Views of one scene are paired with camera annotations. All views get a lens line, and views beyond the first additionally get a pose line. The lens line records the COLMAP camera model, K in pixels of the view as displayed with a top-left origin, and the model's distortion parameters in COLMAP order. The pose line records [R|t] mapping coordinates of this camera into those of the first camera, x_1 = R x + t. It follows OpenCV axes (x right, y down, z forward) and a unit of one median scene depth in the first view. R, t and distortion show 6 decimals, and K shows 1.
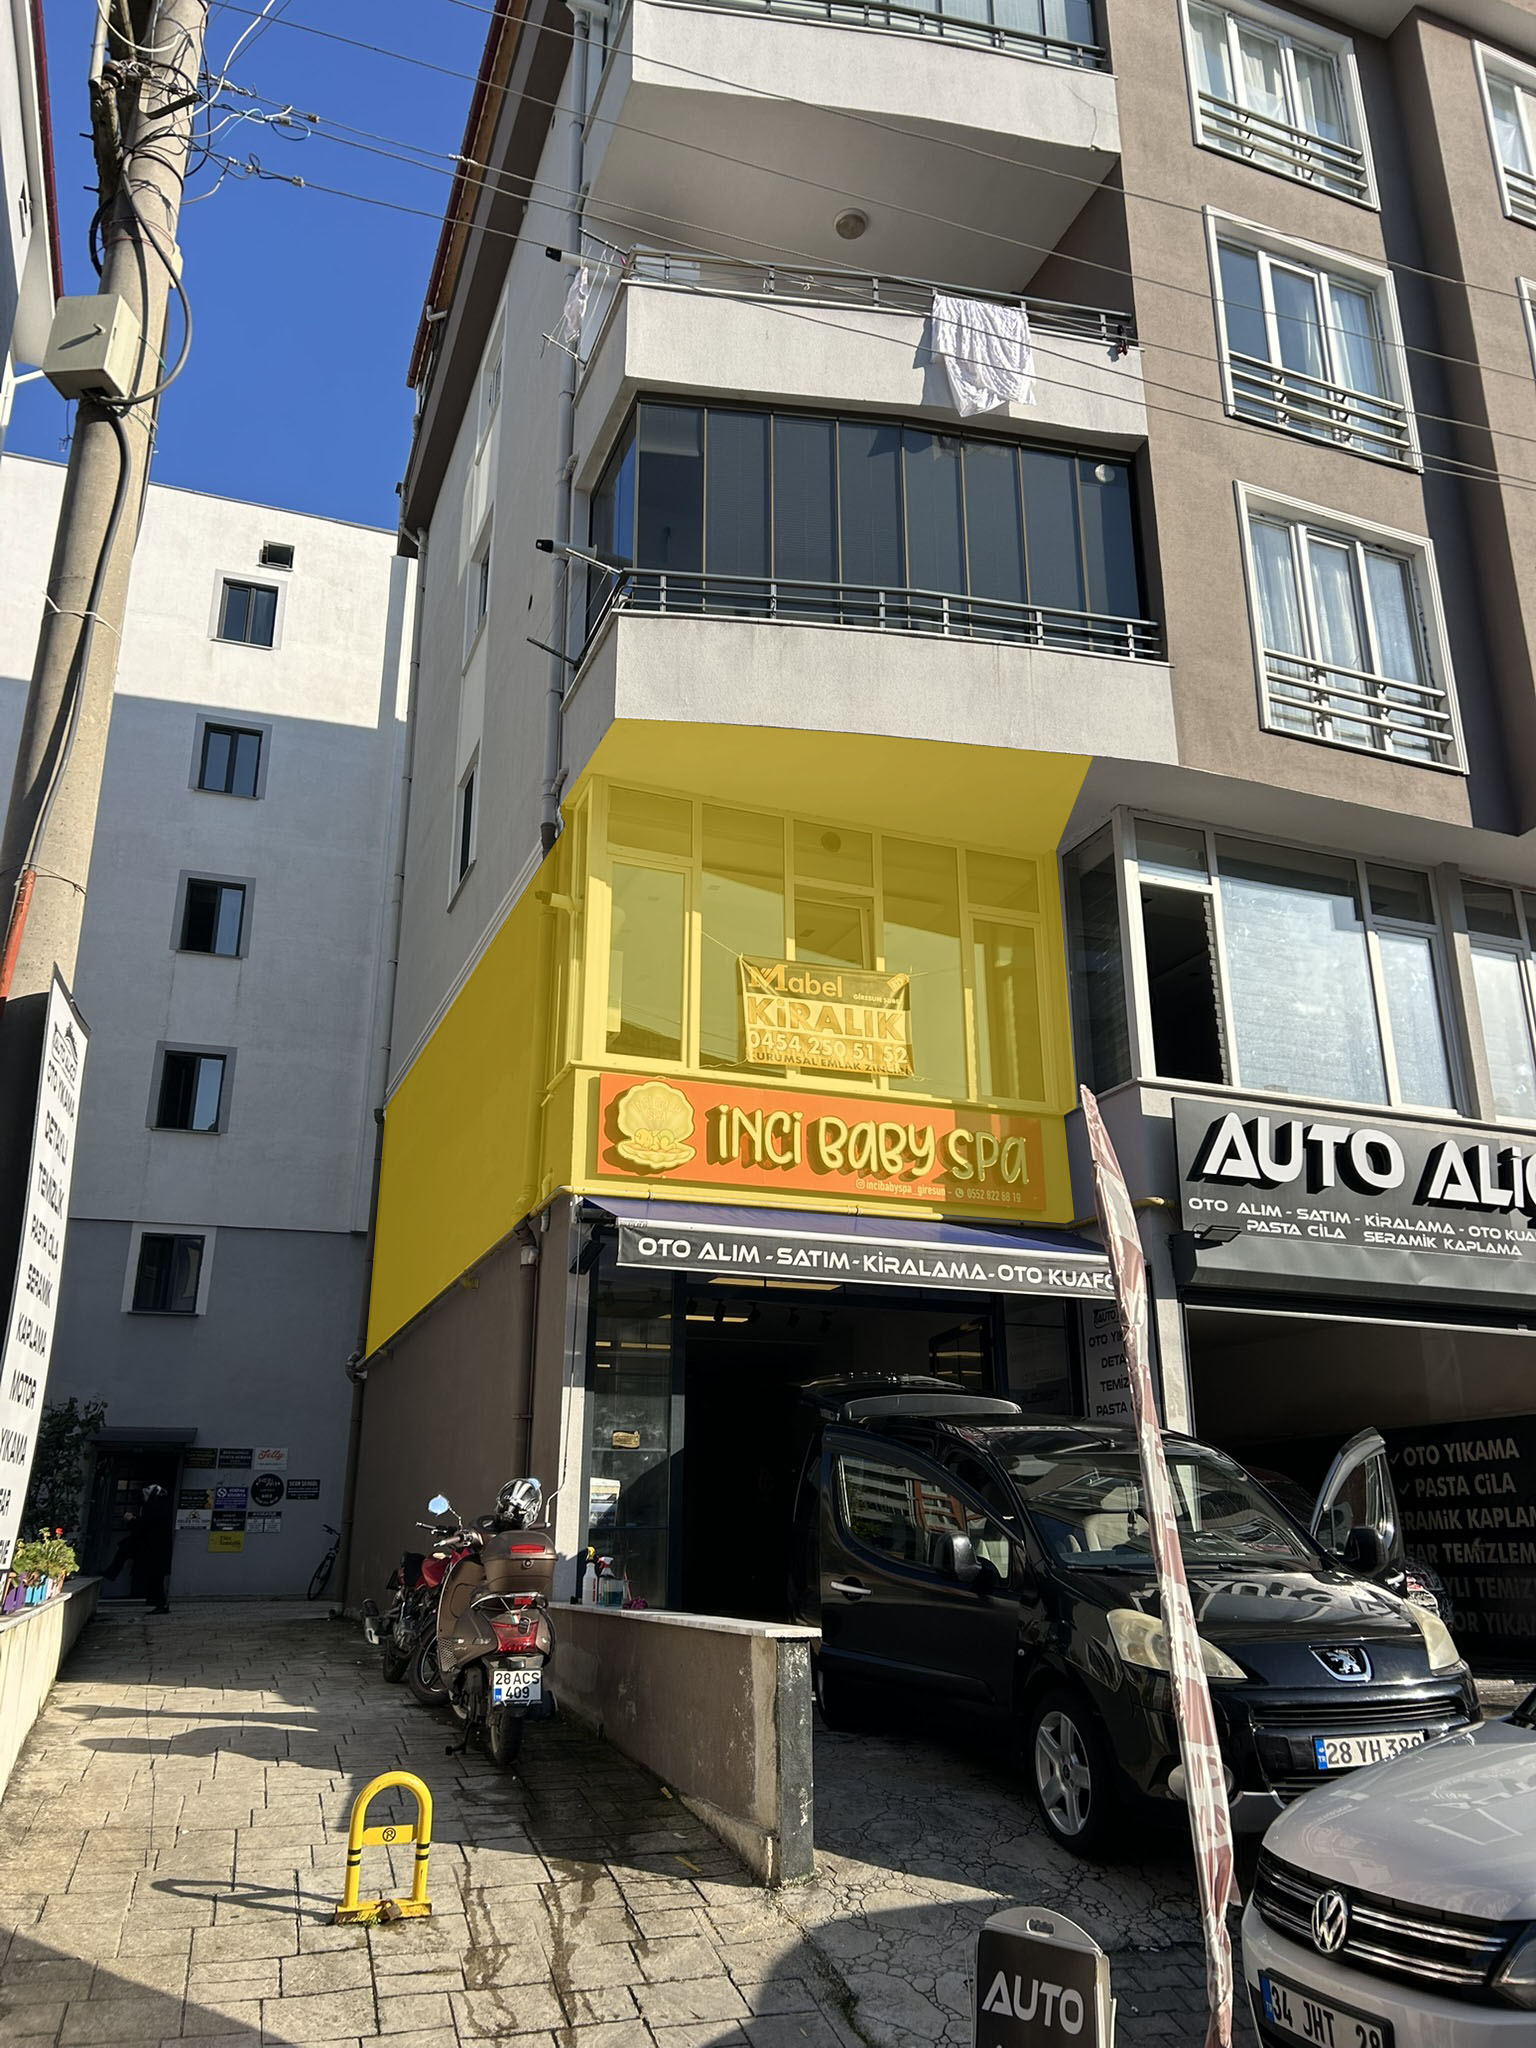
lens RADIAL K [[1538.7, 0, 768.0], [0, 1538.7, 1017.7], [0, 0, 1]] dist [0.065726, -0.076370]
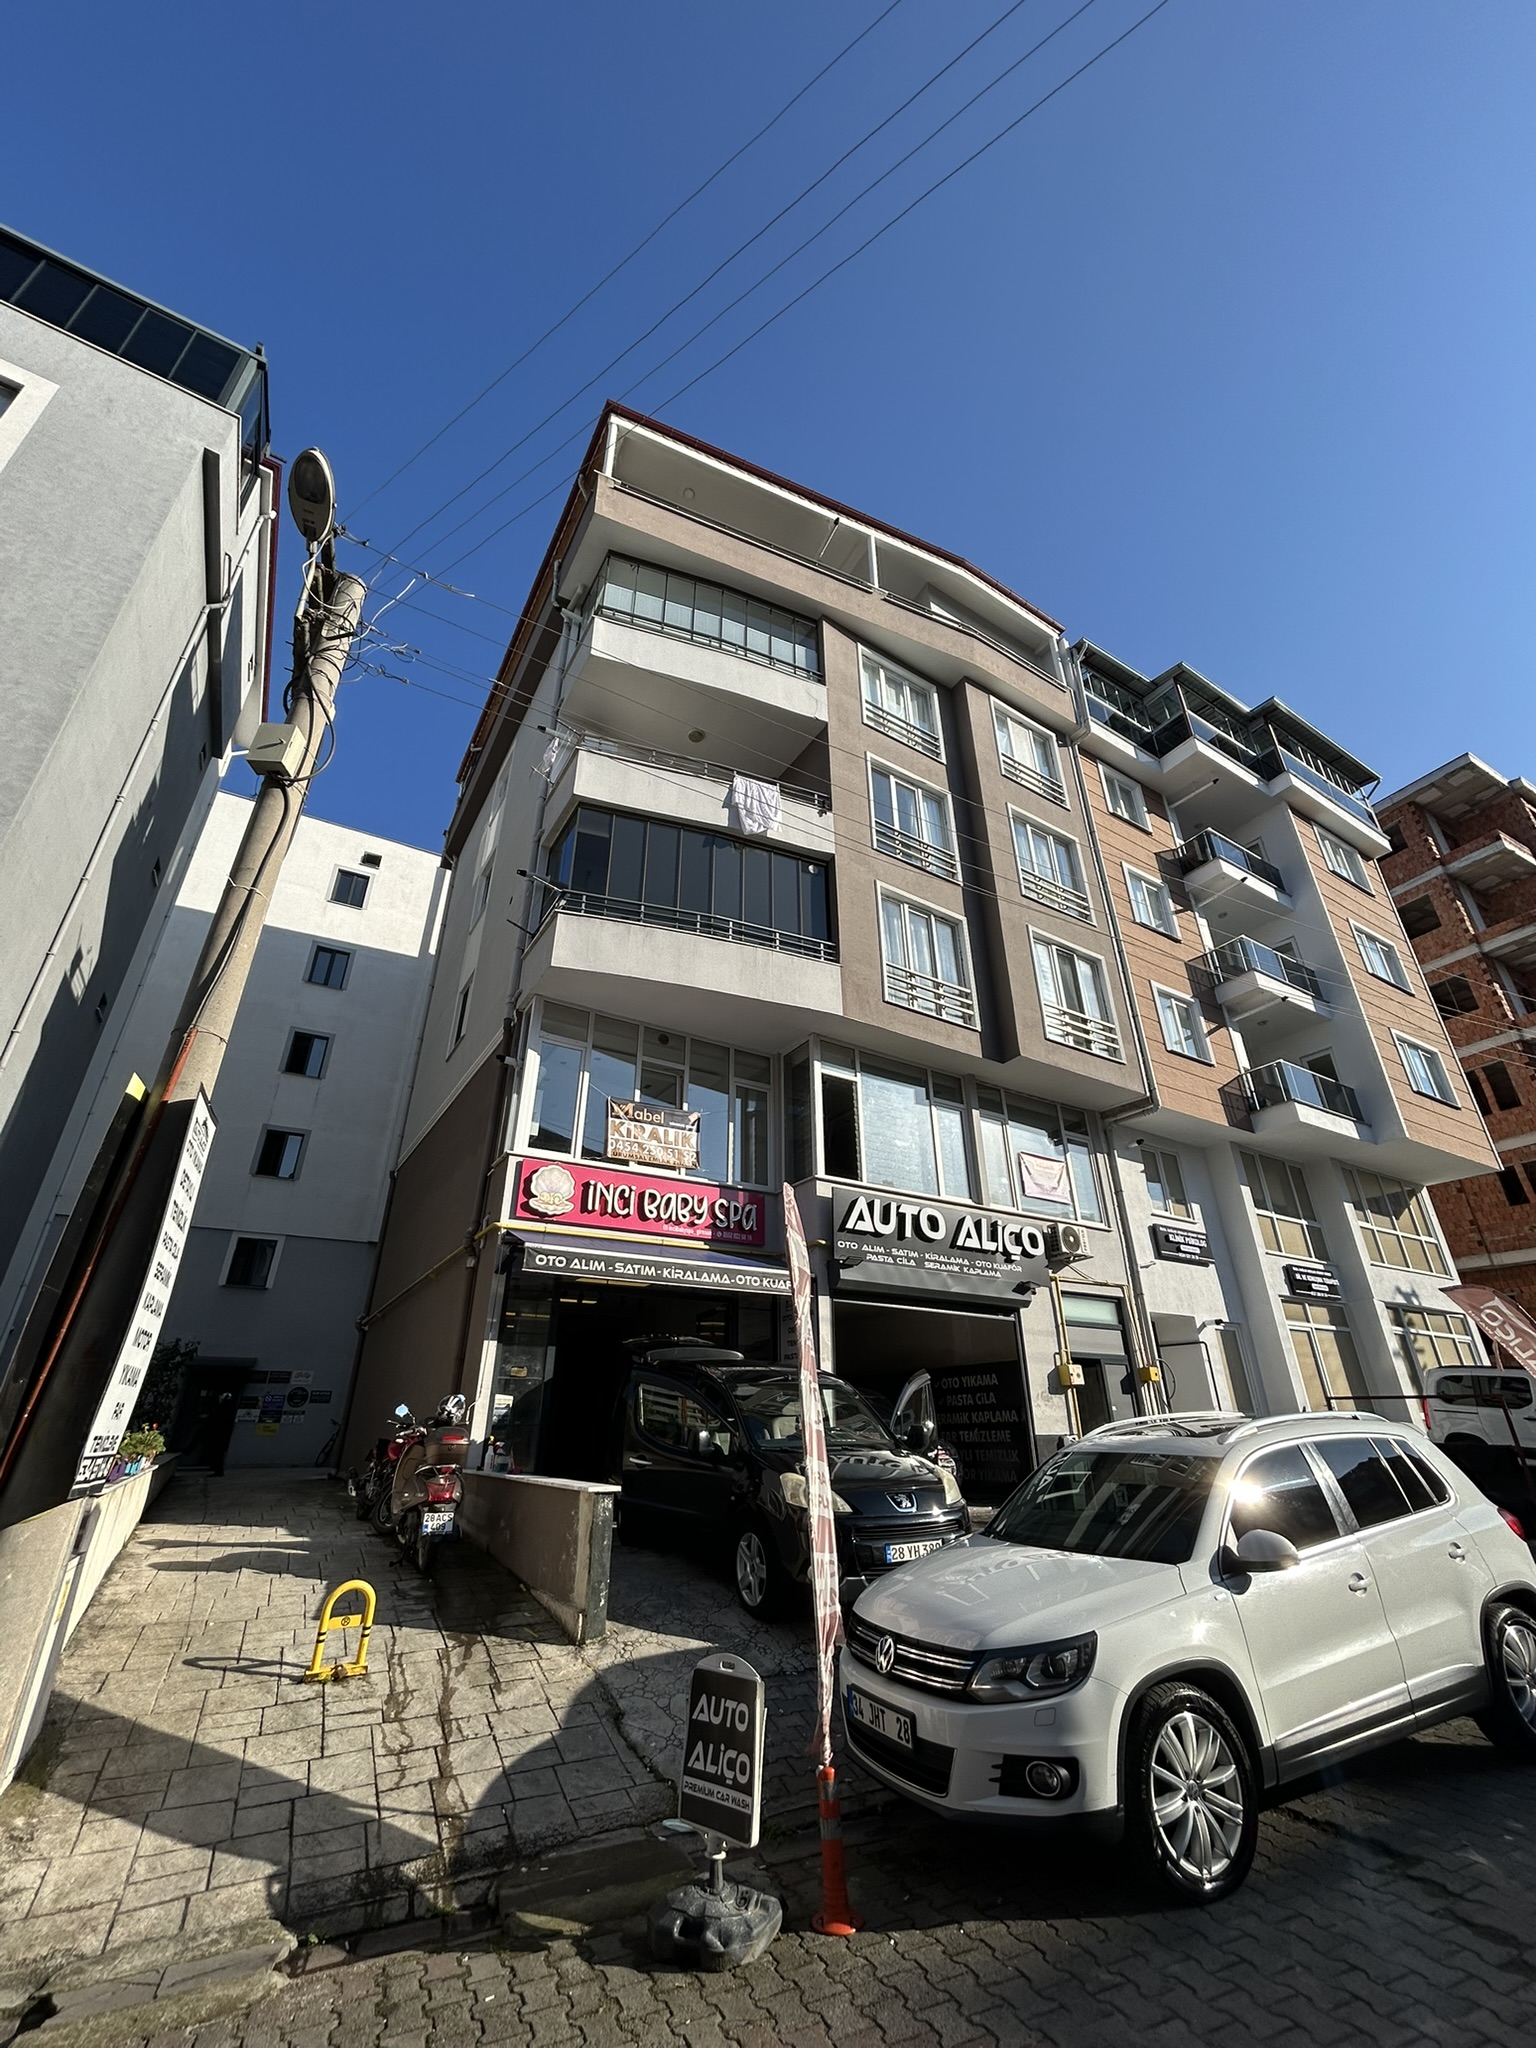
lens RADIAL K [[823.5, 0, 771.0], [0, 823.5, 1021.9], [0, 0, 1]] dist [-0.002080, 0.000731]
pose [[0.983333, 0.079029, 0.163742, 0.004619], [-0.056703, 0.988974, -0.136804, -0.006899], [-0.172748, 0.125240, 0.976971, -0.006311]]
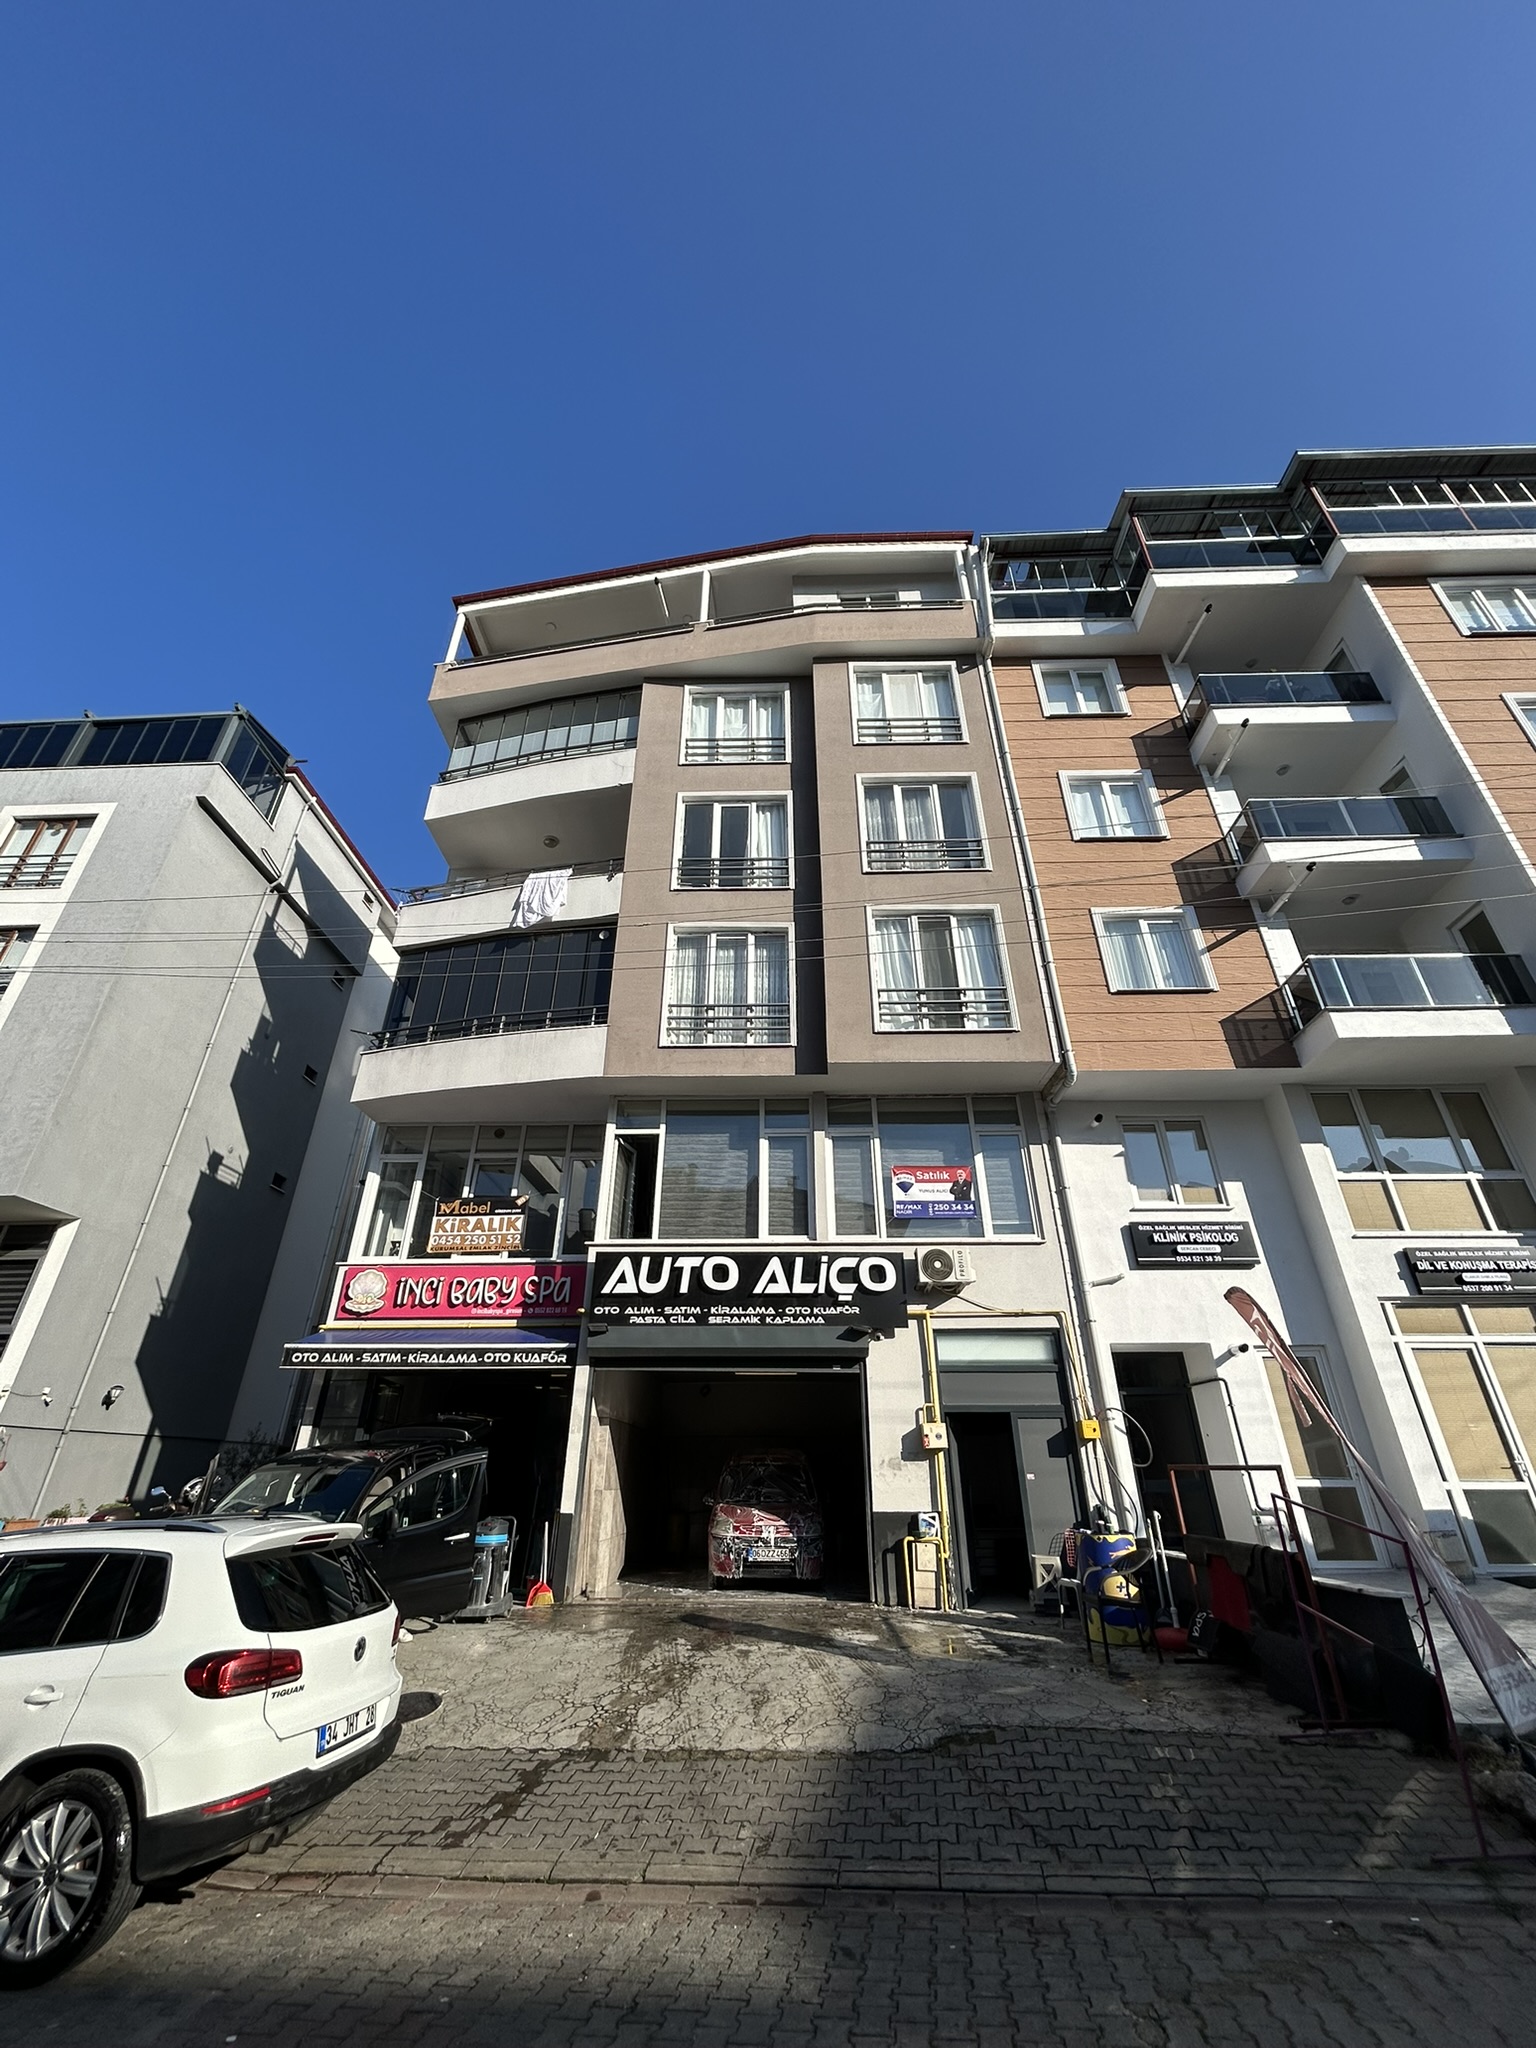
lens RADIAL K [[823.5, 0, 771.0], [0, 823.5, 1021.9], [0, 0, 1]] dist [-0.002080, 0.000731]
pose [[0.922370, -0.188843, -0.337005, 0.877284], [0.126041, 0.971747, -0.199553, 0.006258], [0.365168, 0.141585, 0.920112, 0.114020]]
